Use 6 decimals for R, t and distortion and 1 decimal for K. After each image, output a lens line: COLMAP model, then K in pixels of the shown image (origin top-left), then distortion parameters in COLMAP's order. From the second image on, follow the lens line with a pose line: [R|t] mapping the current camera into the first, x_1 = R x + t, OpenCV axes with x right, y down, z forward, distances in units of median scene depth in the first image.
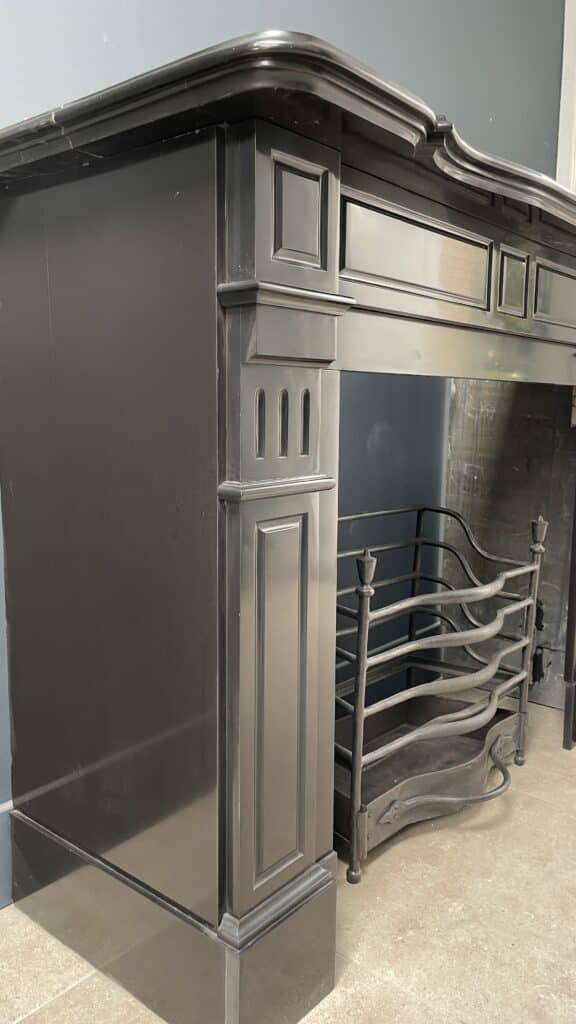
lens RADIAL K [[788.1, 0, 303.8], [0, 788.1, 503.9], [0, 0, 1]] dist [0.079590, -0.106993]
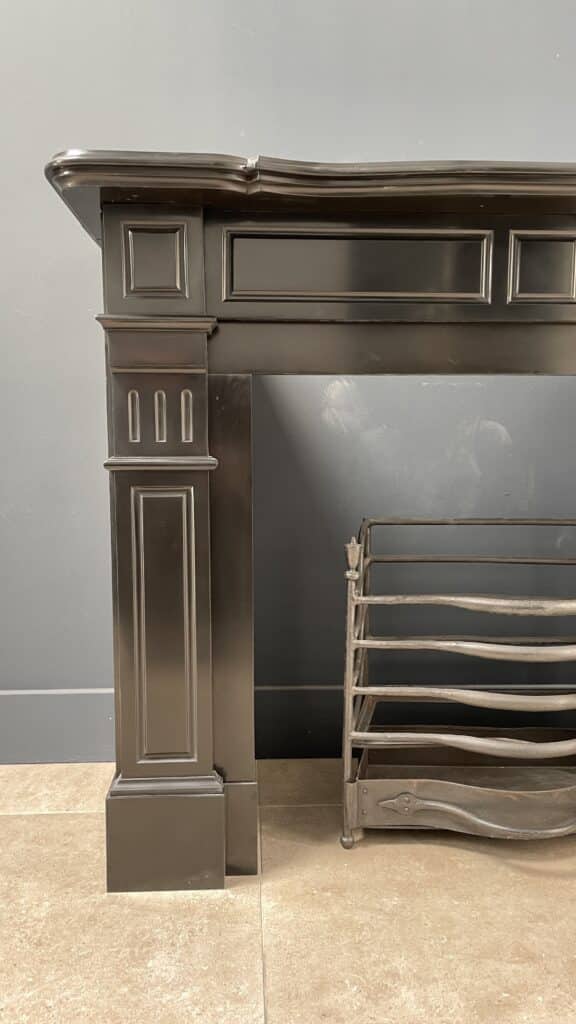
lens RADIAL K [[788.1, 0, 284.3], [0, 788.1, 506.5], [0, 0, 1]] dist [0.079590, -0.106993]
pose [[0.660376, 0.063859, -0.748215, 0.588979], [-0.086553, 0.996210, 0.008634, 0.009595], [0.745930, 0.059058, 0.663401, 0.145268]]
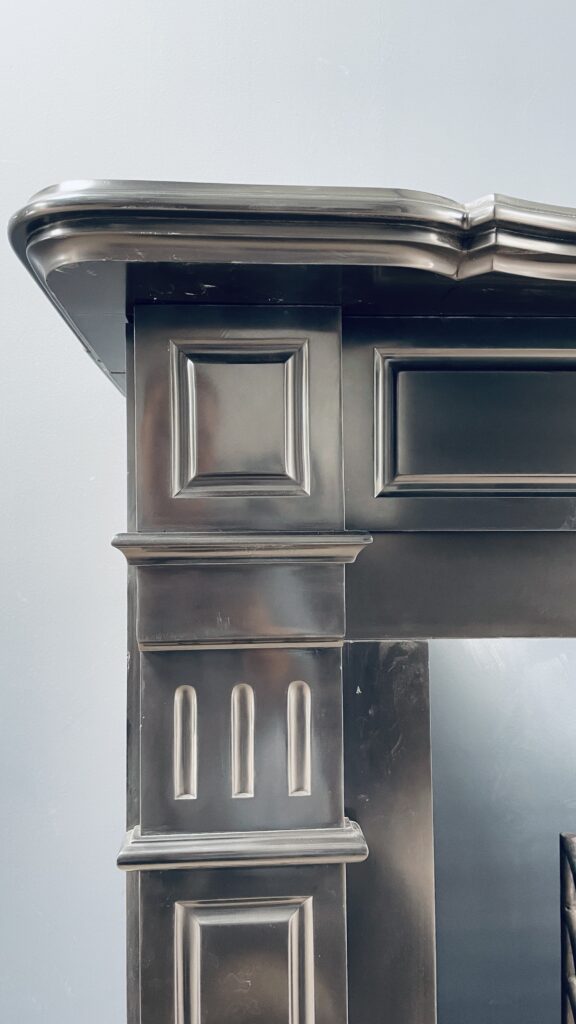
lens RADIAL K [[788.1, 0, 285.8], [0, 788.1, 506.9], [0, 0, 1]] dist [0.079590, -0.106993]
pose [[0.671798, -0.051842, -0.738918, 0.244104], [-0.077351, 0.987184, -0.139584, -0.104629], [0.736685, 0.150928, 0.659178, 0.307986]]
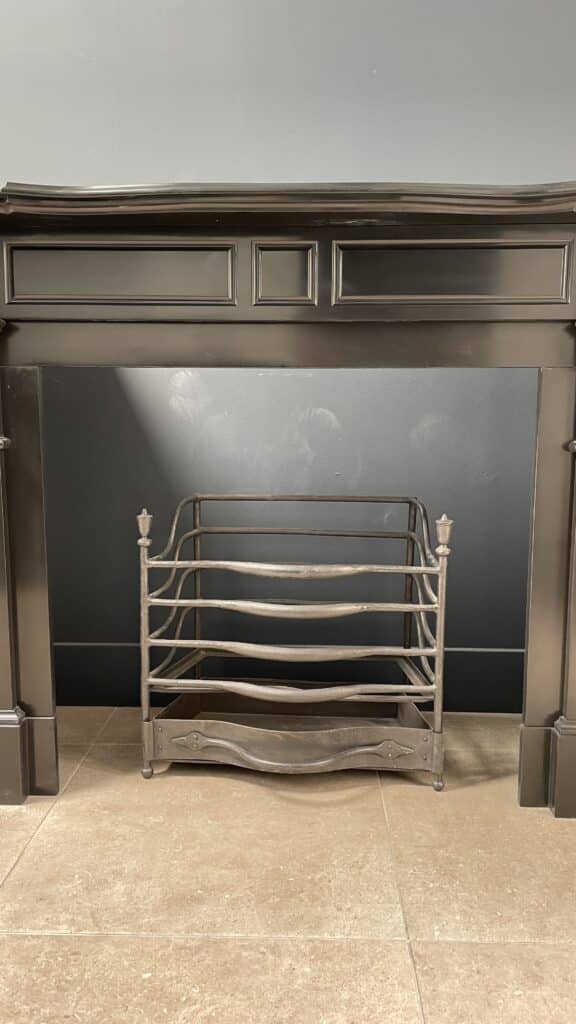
lens RADIAL K [[788.1, 0, 293.4], [0, 788.1, 505.5], [0, 0, 1]] dist [0.079590, -0.106993]
pose [[0.599269, 0.084711, -0.796054, 0.864652], [-0.094798, 0.994898, 0.034507, -0.009838], [0.794915, 0.054786, 0.604242, 0.306114]]
